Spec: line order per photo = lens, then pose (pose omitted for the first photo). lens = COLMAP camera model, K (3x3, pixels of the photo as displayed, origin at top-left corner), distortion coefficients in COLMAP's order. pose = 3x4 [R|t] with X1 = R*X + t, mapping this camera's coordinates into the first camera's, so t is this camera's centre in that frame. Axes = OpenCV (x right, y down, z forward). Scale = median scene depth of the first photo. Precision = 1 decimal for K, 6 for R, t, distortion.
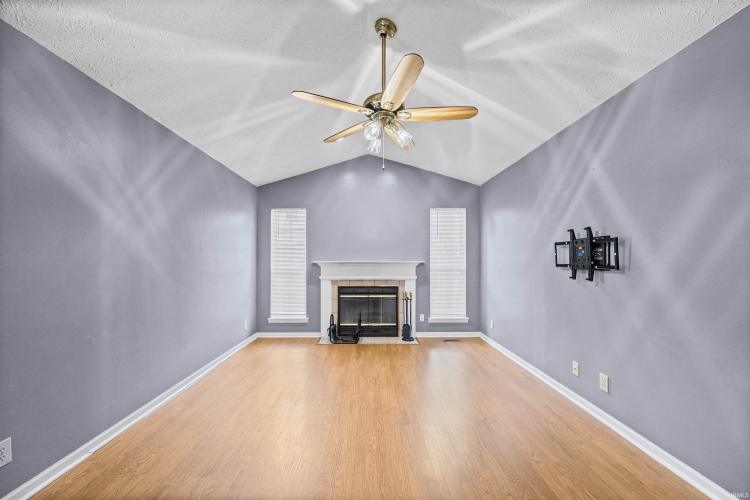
lens RADIAL K [[302.6, 0, 374.1], [0, 302.6, 246.4], [0, 0, 1]] dist [0.000486, 0.000193]
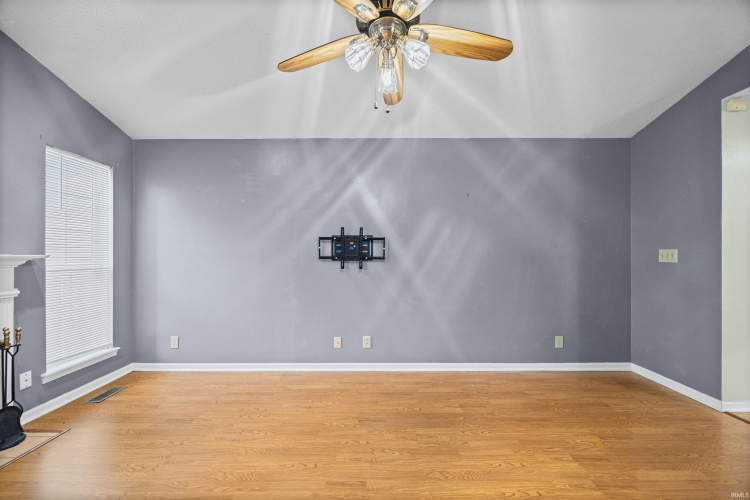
lens RADIAL K [[287.0, 0, 375.0], [0, 287.0, 250.0], [0, 0, 1]] dist [-0.000930, -0.000111]
pose [[0.006684, 0.013096, 0.999892, -0.272556], [-0.042025, 0.999035, -0.012804, 0.023852], [-0.999094, -0.041935, 0.007228, 0.481688]]
